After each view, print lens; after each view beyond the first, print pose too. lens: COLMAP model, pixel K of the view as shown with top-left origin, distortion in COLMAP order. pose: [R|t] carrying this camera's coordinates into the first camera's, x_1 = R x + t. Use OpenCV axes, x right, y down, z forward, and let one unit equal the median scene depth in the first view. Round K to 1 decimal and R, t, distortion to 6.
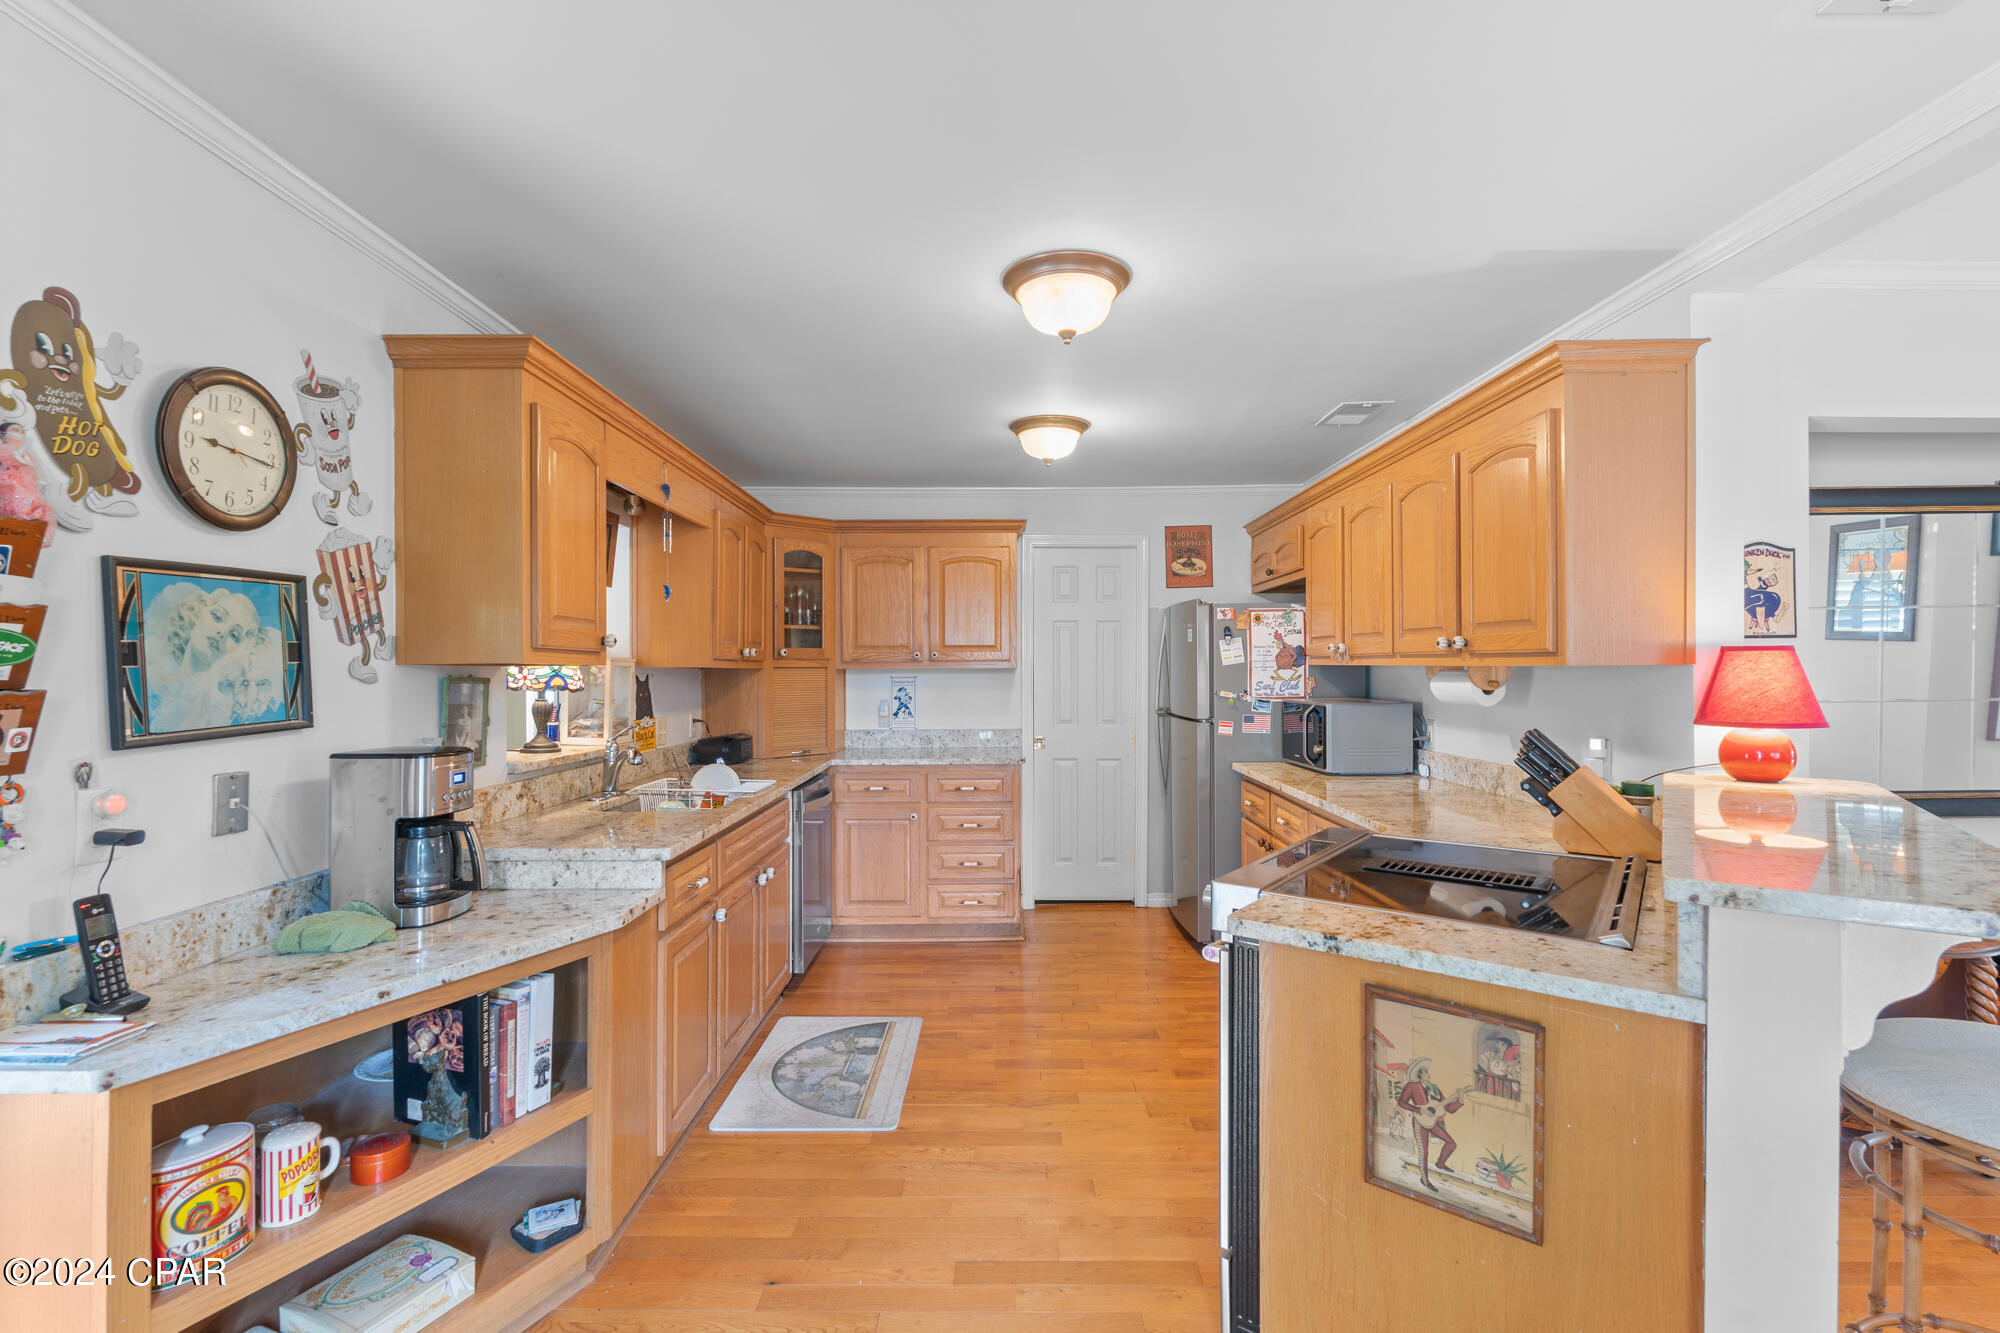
lens RADIAL K [[908.9, 0, 1004.3], [0, 908.9, 671.7], [0, 0, 1]] dist [-0.003884, -0.000019]
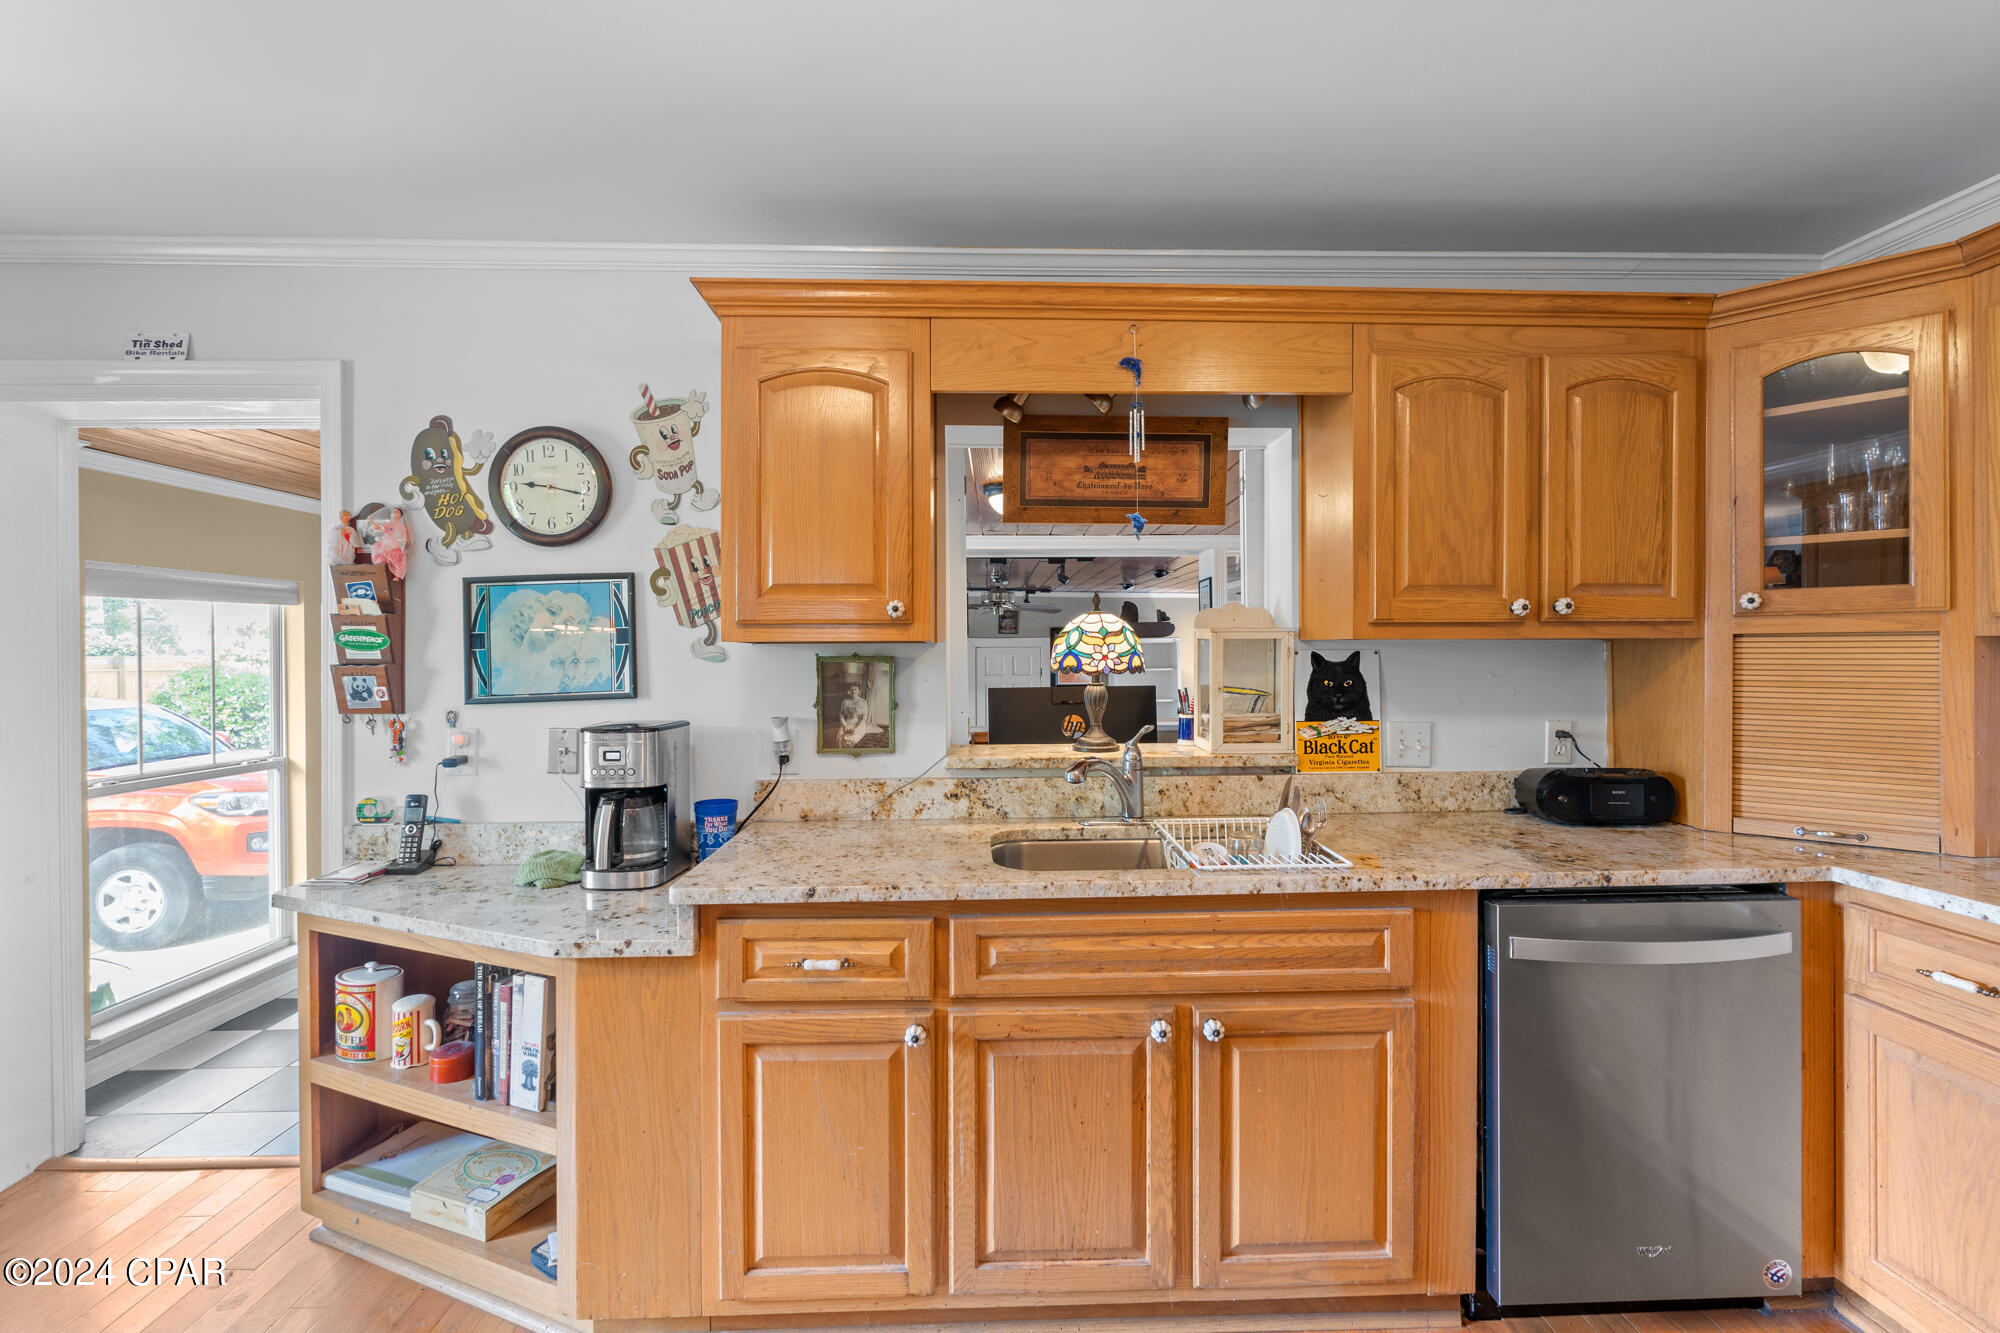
lens RADIAL K [[890.1, 0, 1001.6], [0, 890.1, 653.7], [0, 0, 1]] dist [-0.001131, -0.000017]
pose [[0.023011, 0.006461, -0.999714, 0.457986], [0.008042, 0.999946, 0.006648, -0.001549], [0.999703, -0.008192, 0.022957, 1.577593]]
